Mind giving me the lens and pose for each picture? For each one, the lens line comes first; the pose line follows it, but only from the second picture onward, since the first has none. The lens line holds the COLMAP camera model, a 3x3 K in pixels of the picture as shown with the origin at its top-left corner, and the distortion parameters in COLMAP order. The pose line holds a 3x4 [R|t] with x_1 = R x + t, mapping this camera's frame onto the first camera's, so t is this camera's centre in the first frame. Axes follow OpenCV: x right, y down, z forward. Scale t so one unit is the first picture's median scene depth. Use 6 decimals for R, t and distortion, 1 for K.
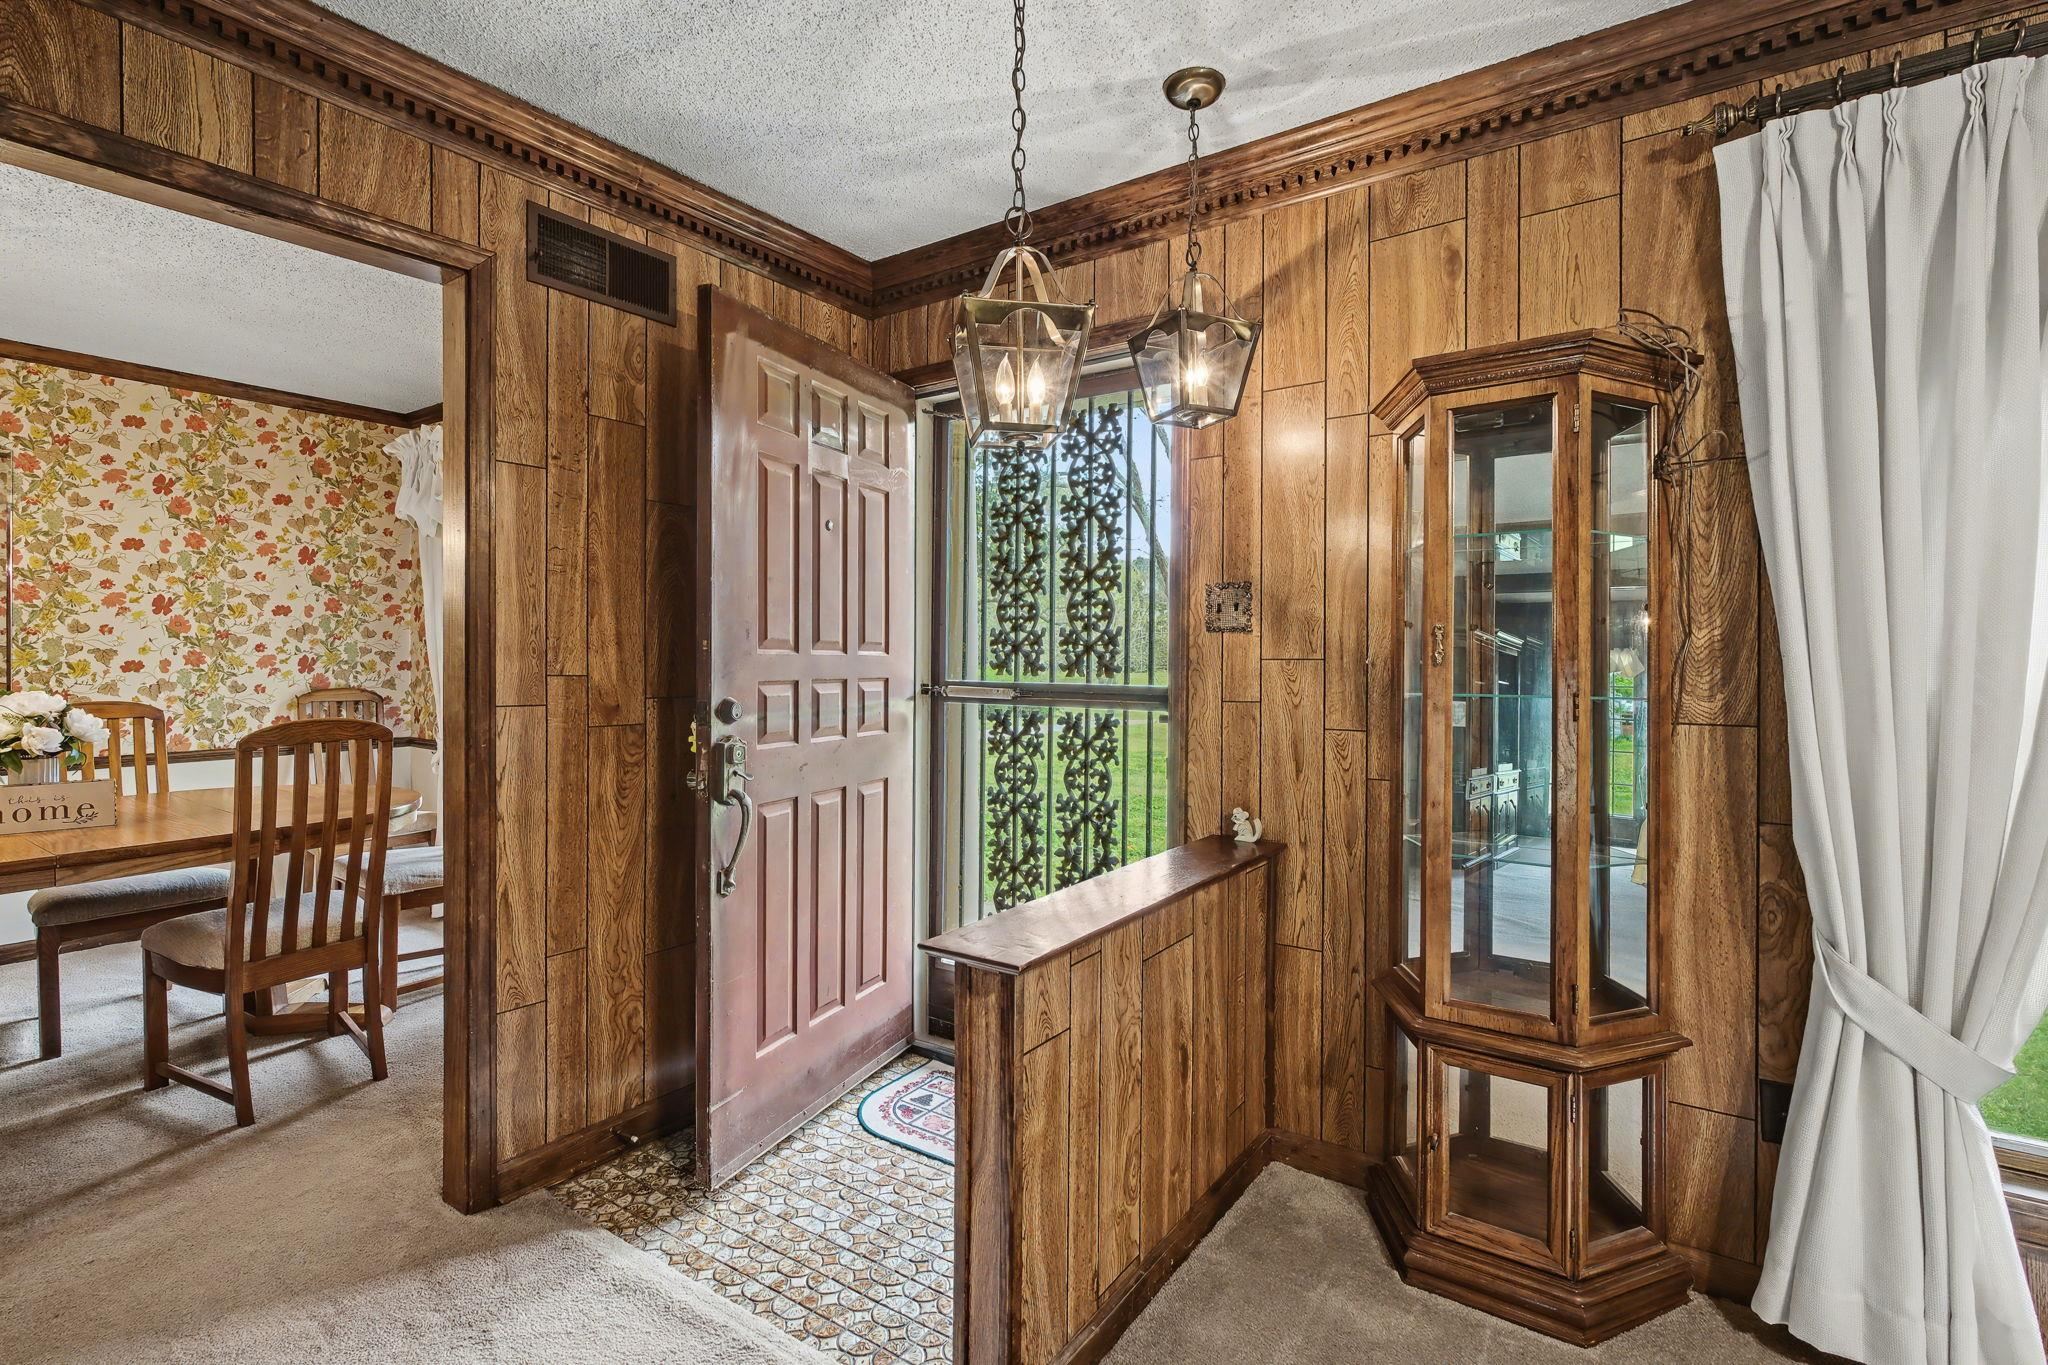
lens RADIAL K [[961.8, 0, 1028.4], [0, 961.8, 660.8], [0, 0, 1]] dist [-0.003239, -0.000642]
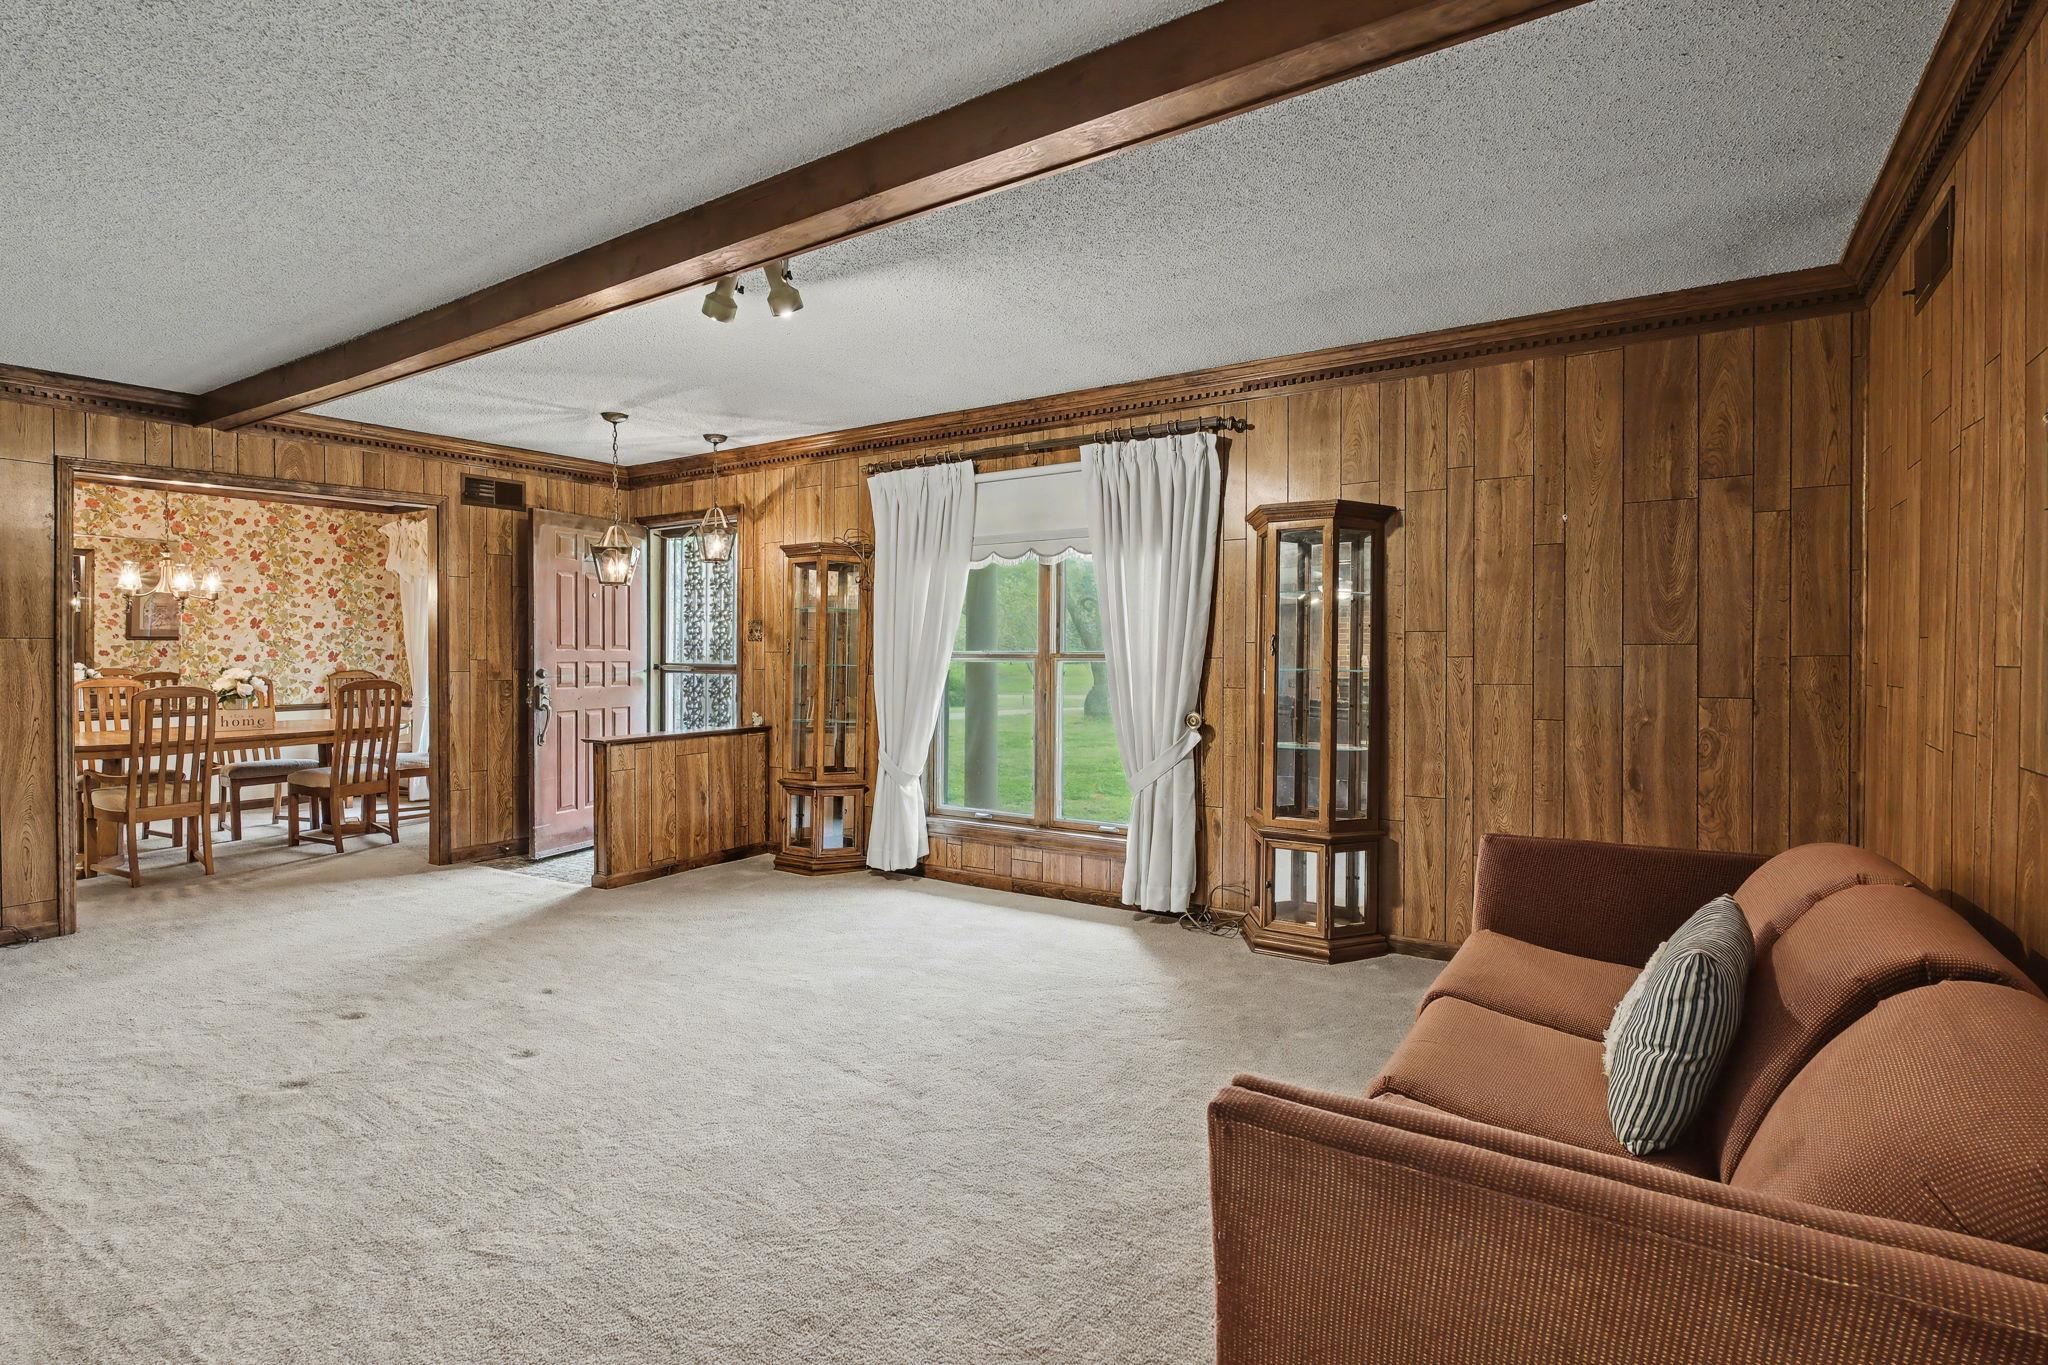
lens RADIAL K [[978.5, 0, 1018.0], [0, 978.5, 654.8], [0, 0, 1]] dist [-0.001649, 0.000181]
pose [[0.999590, -0.003749, 0.028384, 0.765609], [0.003679, 0.999990, 0.002538, 0.000953], [-0.028393, -0.002433, 0.999594, -1.423192]]
